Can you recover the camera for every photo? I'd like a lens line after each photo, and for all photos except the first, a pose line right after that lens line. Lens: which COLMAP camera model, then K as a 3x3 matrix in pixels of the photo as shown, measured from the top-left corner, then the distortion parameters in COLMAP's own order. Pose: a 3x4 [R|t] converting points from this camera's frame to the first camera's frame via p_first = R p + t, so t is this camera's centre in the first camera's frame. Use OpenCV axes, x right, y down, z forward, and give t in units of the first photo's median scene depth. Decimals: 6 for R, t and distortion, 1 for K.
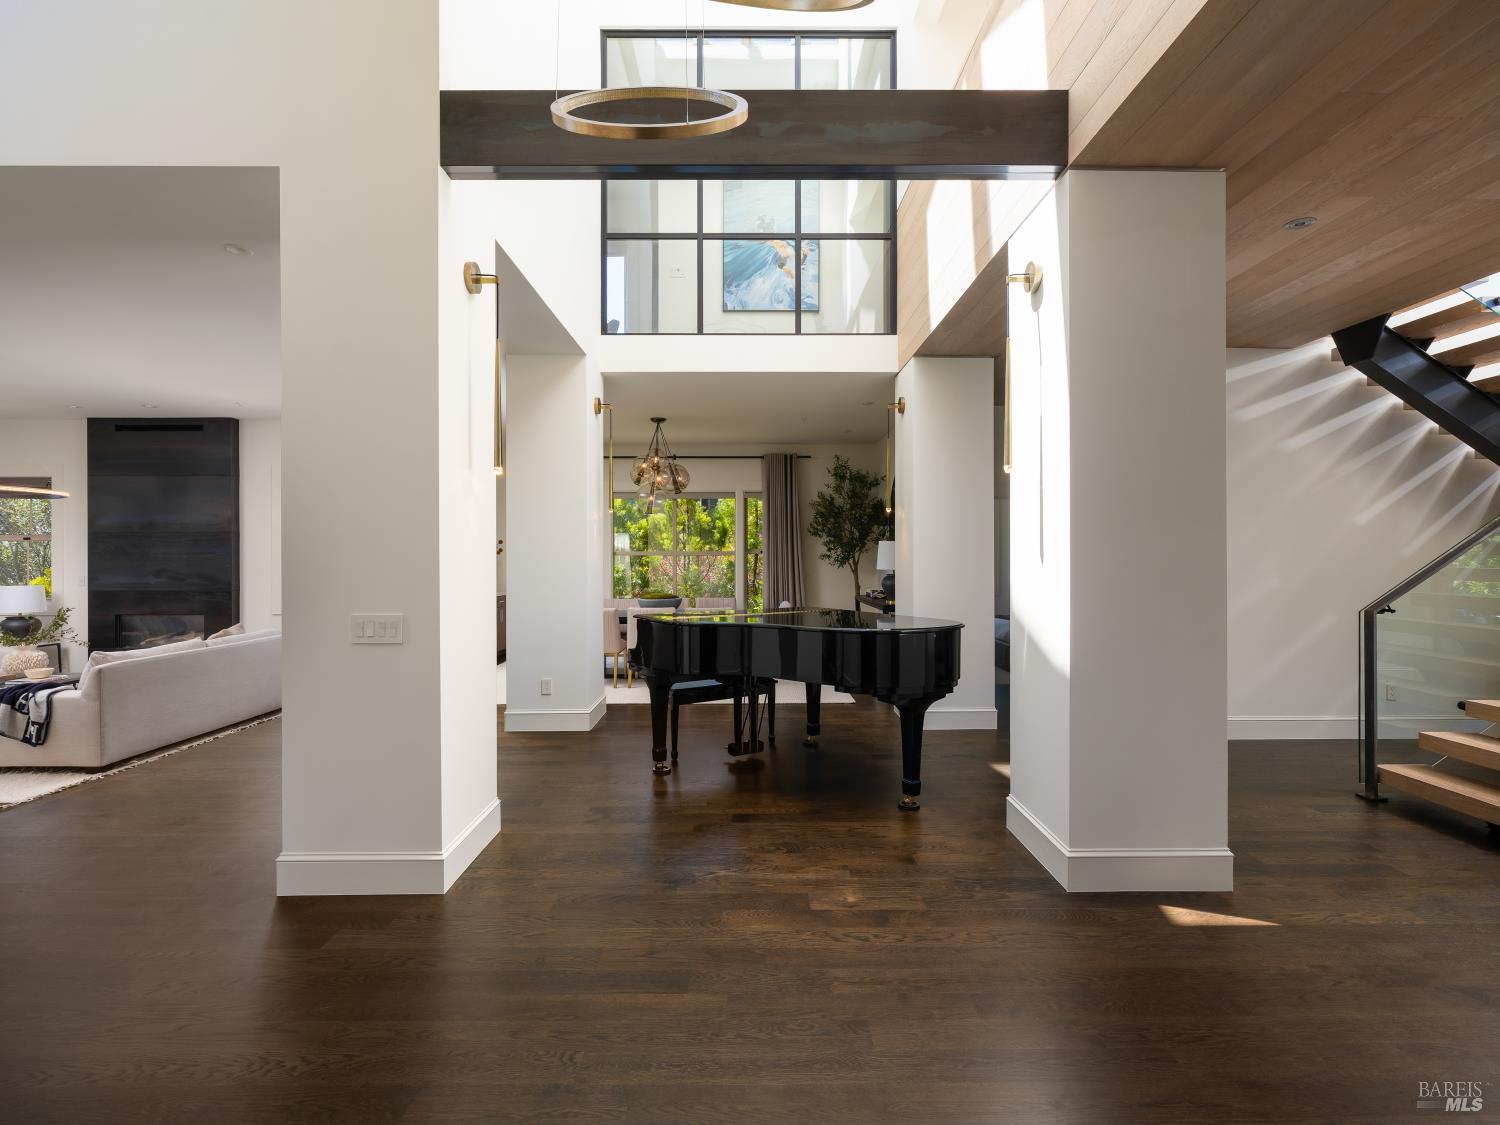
lens RADIAL K [[679.2, 0, 742.6], [0, 679.2, 558.5], [0, 0, 1]] dist [0.000453, 0.000525]
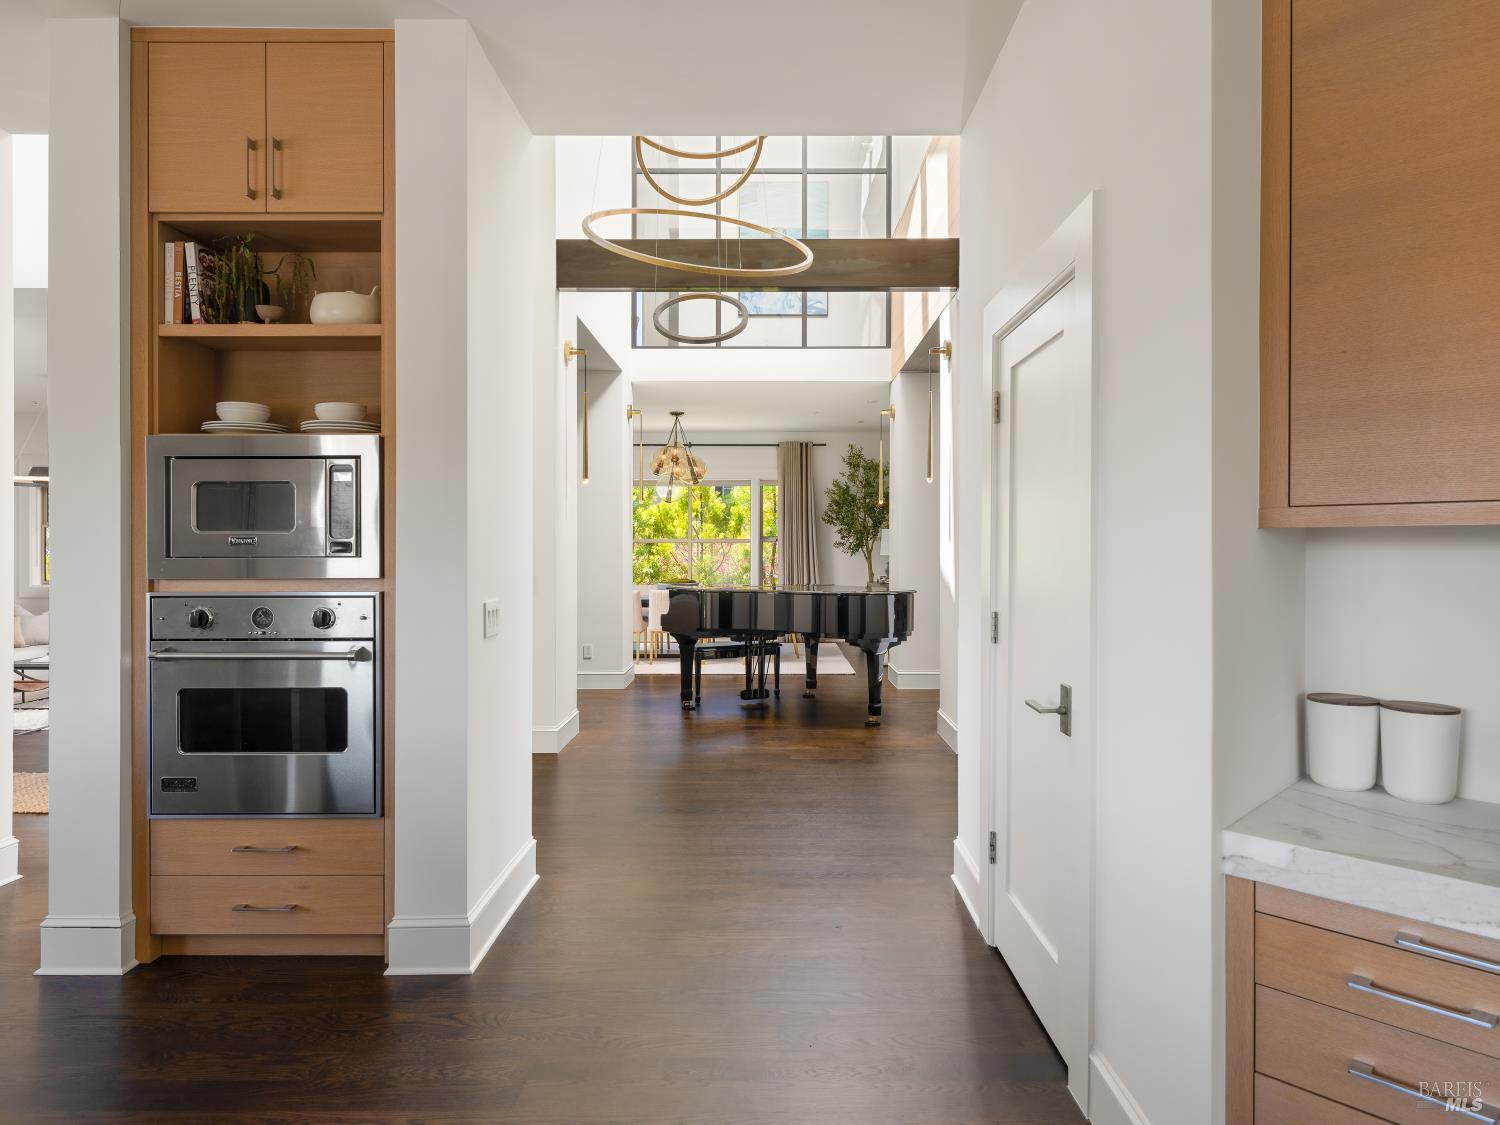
lens RADIAL K [[881.0, 0, 754.1], [0, 881.0, 553.1], [0, 0, 1]] dist [0.005796, 0.000329]
pose [[0.999917, 0.003552, -0.012348, 0.013325], [-0.003532, 0.999992, 0.001708, 0.009607], [0.012353, -0.001664, 0.999922, -0.368841]]
